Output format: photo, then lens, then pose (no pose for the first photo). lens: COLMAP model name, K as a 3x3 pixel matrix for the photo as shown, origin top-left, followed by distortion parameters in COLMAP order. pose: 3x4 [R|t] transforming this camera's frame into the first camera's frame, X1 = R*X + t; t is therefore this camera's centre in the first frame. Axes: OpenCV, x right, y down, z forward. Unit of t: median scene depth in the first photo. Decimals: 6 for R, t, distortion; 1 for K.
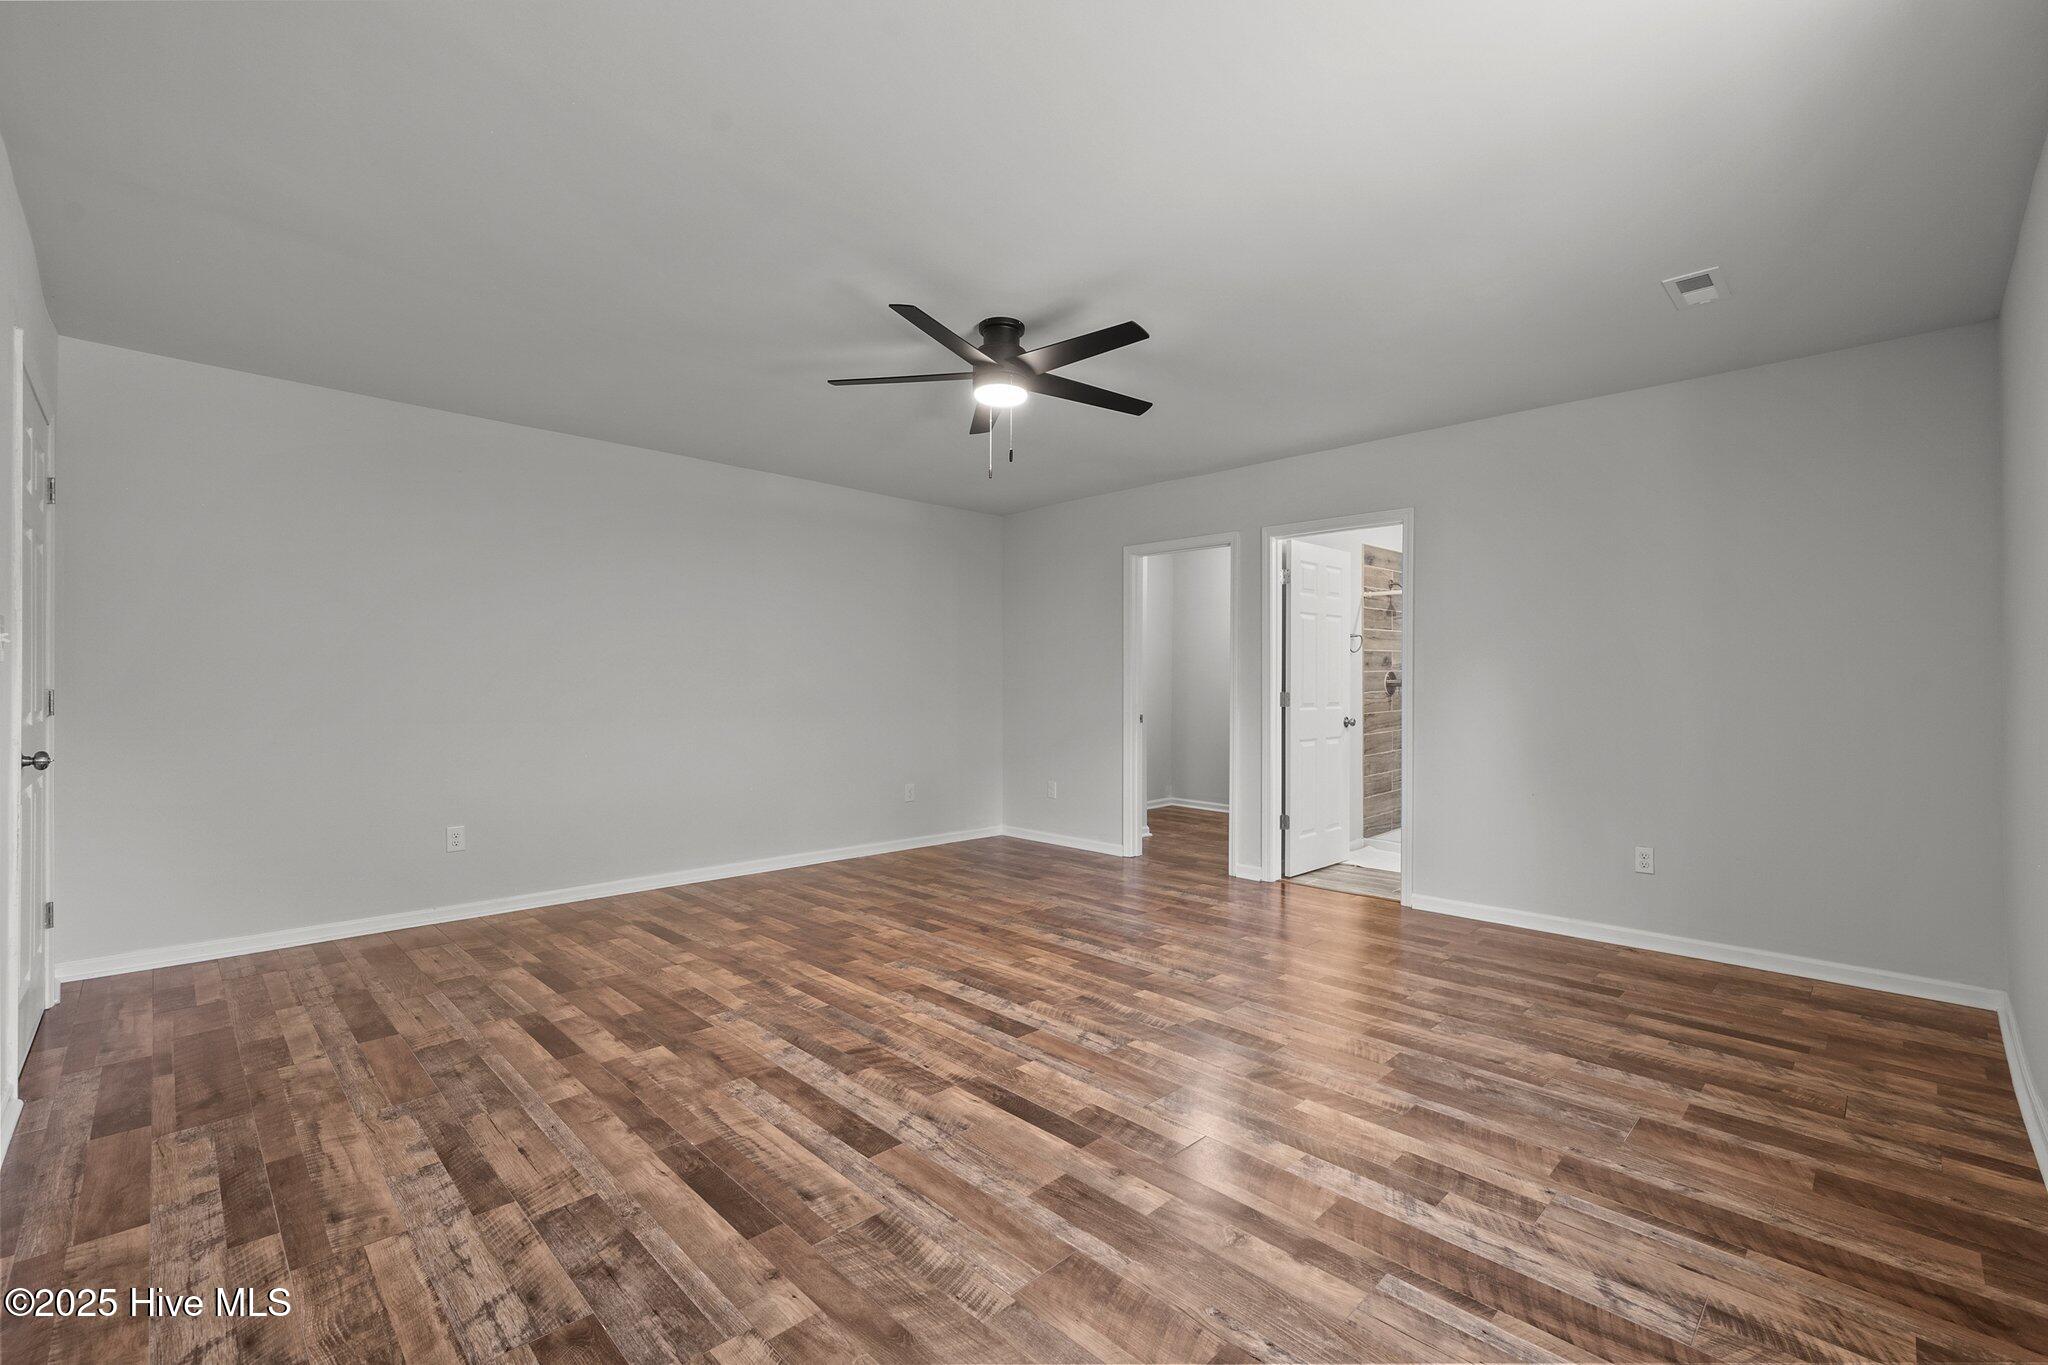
lens RADIAL K [[872.3, 0, 1020.3], [0, 872.3, 661.3], [0, 0, 1]] dist [-0.001128, -0.000235]
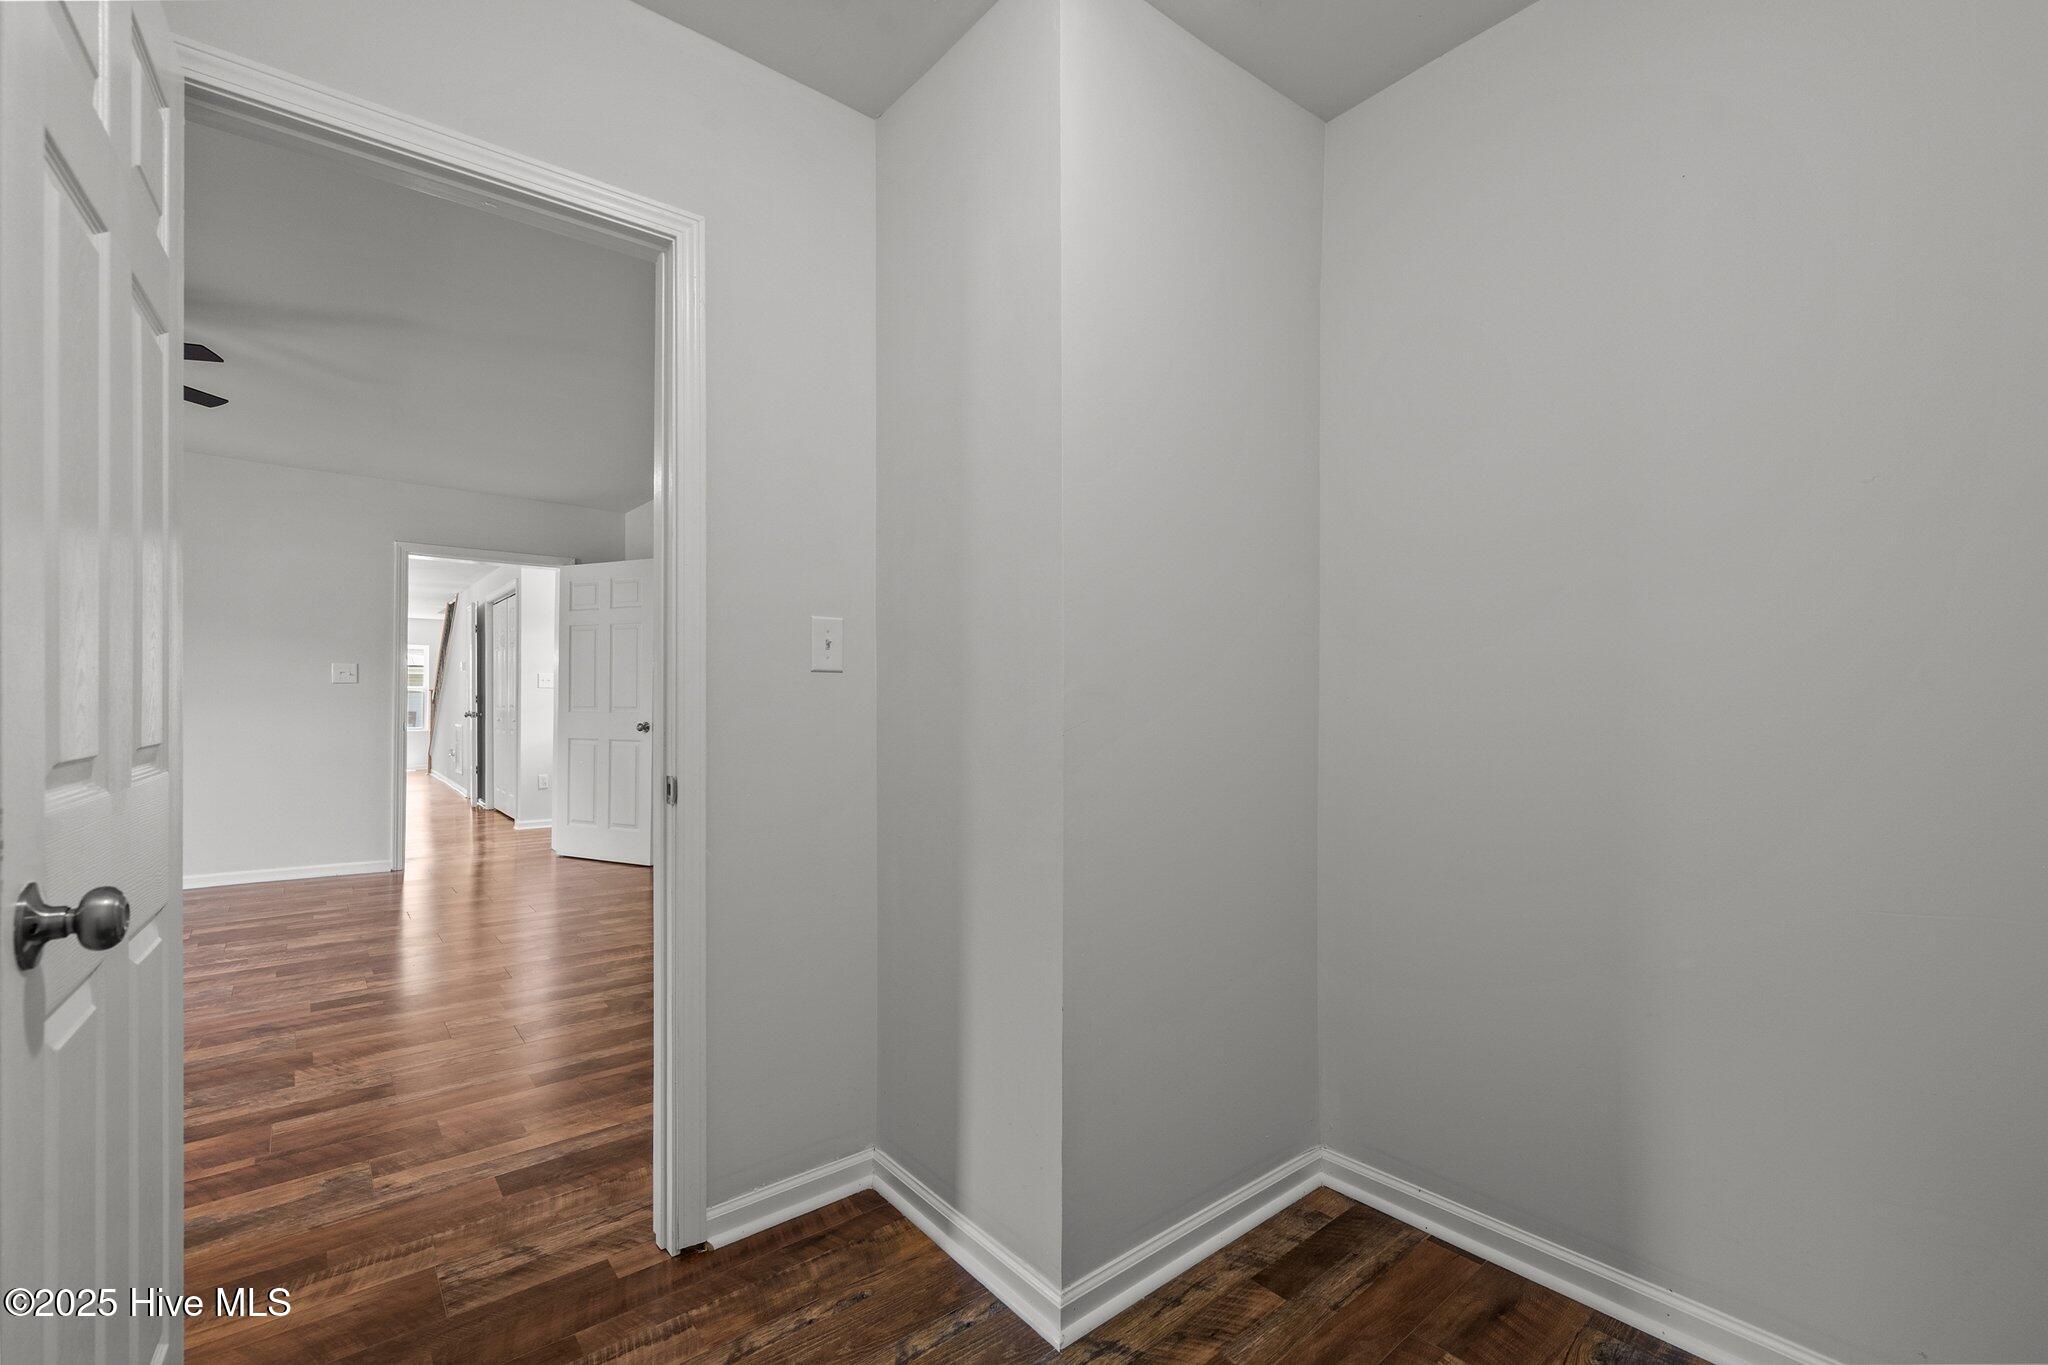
lens RADIAL K [[885.1, 0, 1030.8], [0, 885.1, 691.5], [0, 0, 1]] dist [-0.000138, 0.000126]
pose [[-0.084581, -0.011086, -0.996355, 0.851944], [0.023767, 0.999631, -0.013140, 0.076083], [0.996133, -0.024792, -0.084286, 2.291185]]
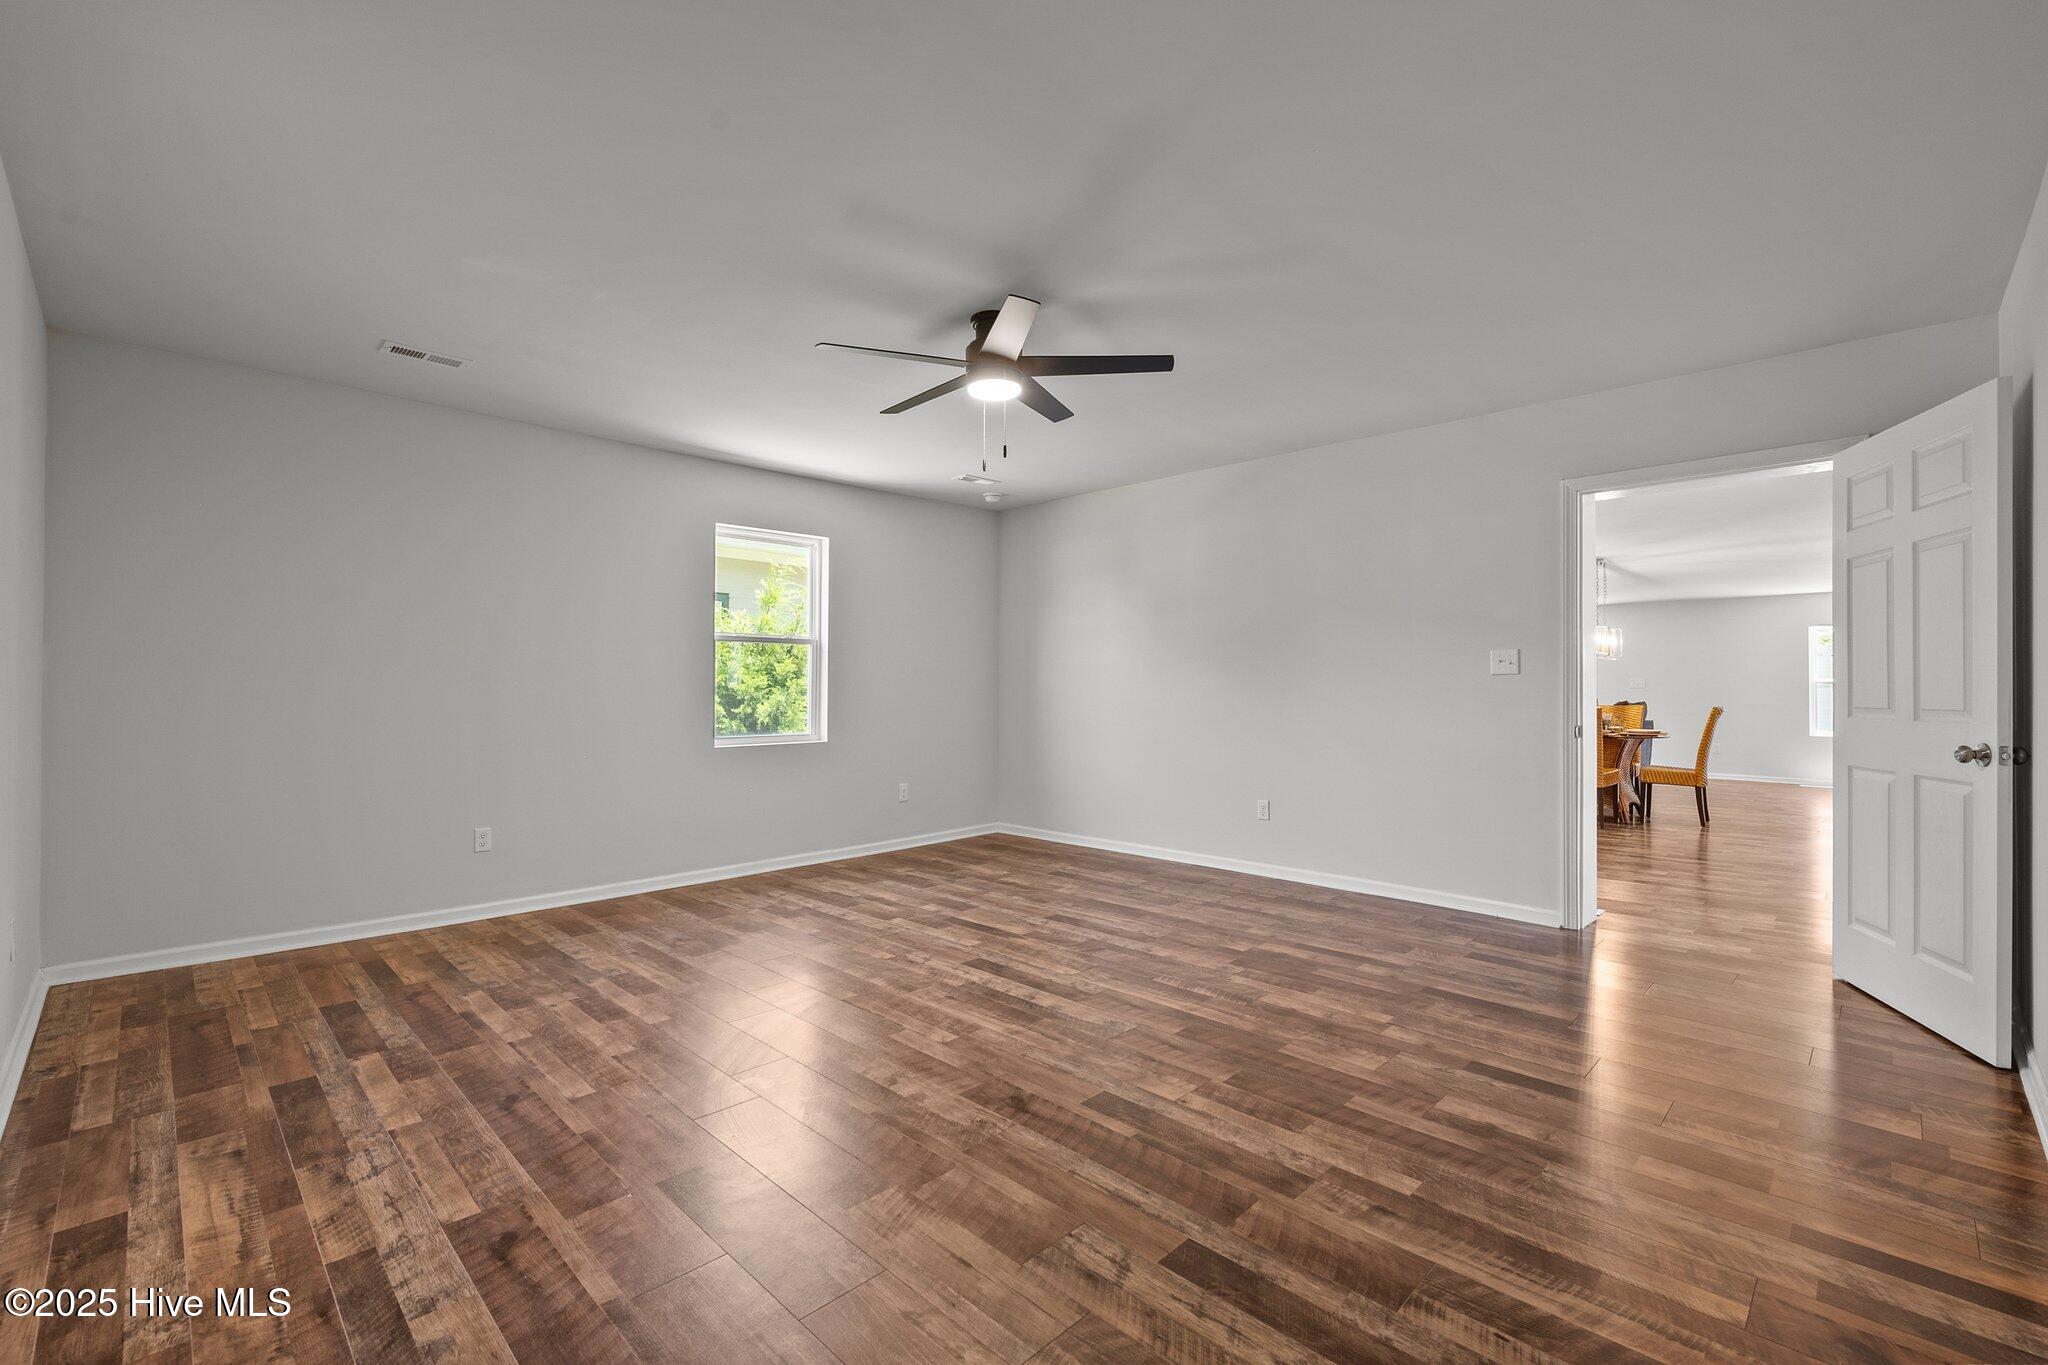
lens RADIAL K [[885.1, 0, 1030.8], [0, 885.1, 691.5], [0, 0, 1]] dist [-0.000138, 0.000126]
pose [[-0.999860, -0.003216, -0.016449, -0.052412], [-0.002698, 0.999501, -0.031459, 0.076068], [0.016542, -0.031410, -0.999370, 2.152519]]
